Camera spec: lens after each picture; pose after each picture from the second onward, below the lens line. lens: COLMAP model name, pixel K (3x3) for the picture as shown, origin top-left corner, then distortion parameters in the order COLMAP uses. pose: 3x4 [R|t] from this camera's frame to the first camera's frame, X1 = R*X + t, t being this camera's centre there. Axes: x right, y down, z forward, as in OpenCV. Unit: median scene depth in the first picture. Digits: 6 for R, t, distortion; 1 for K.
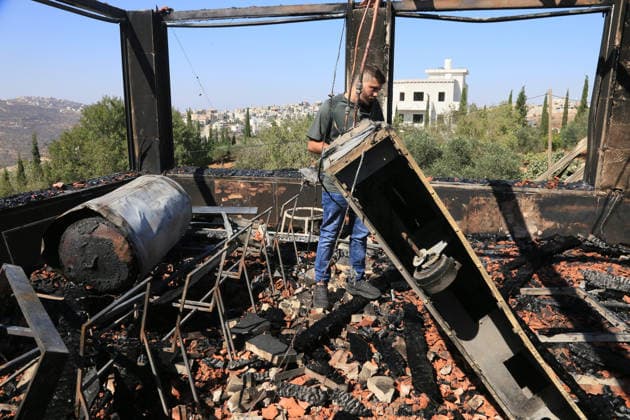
lens RADIAL K [[439.5, 0, 319.8], [0, 439.5, 210.4], [0, 0, 1]] dist [-0.127932, 0.080787]
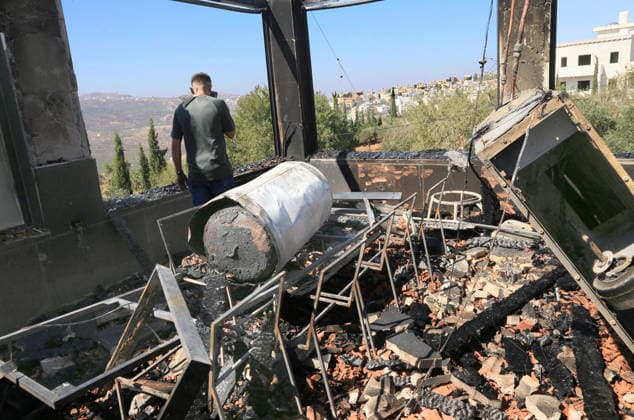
lens RADIAL K [[442.2, 0, 318.7], [0, 442.2, 207.8], [0, 0, 1]] dist [-0.123898, 0.069817]
pose [[0.944349, -0.000722, -0.328945, -0.000006], [0.012822, 0.999318, 0.034615, -0.010901], [0.328696, -0.036907, 0.943714, 0.065445]]
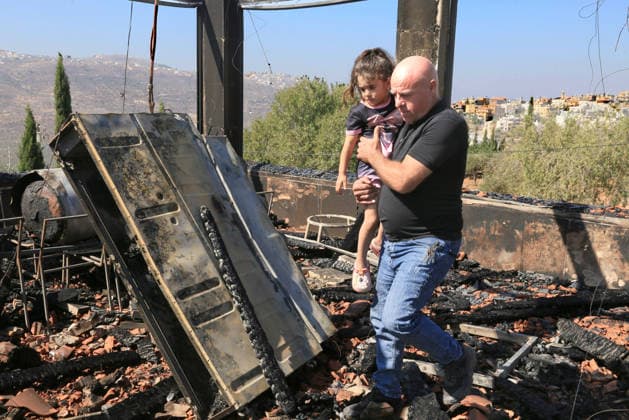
lens RADIAL K [[650.6, 0, 314.5], [0, 650.6, 210.0], [0, 0, 1]] dist [0.004206, 0.005079]
pose [[0.877427, 0.099389, -0.469302, 0.826412], [-0.127432, 0.991444, -0.028282, 0.040946], [0.462475, 0.084620, 0.882585, -0.251188]]
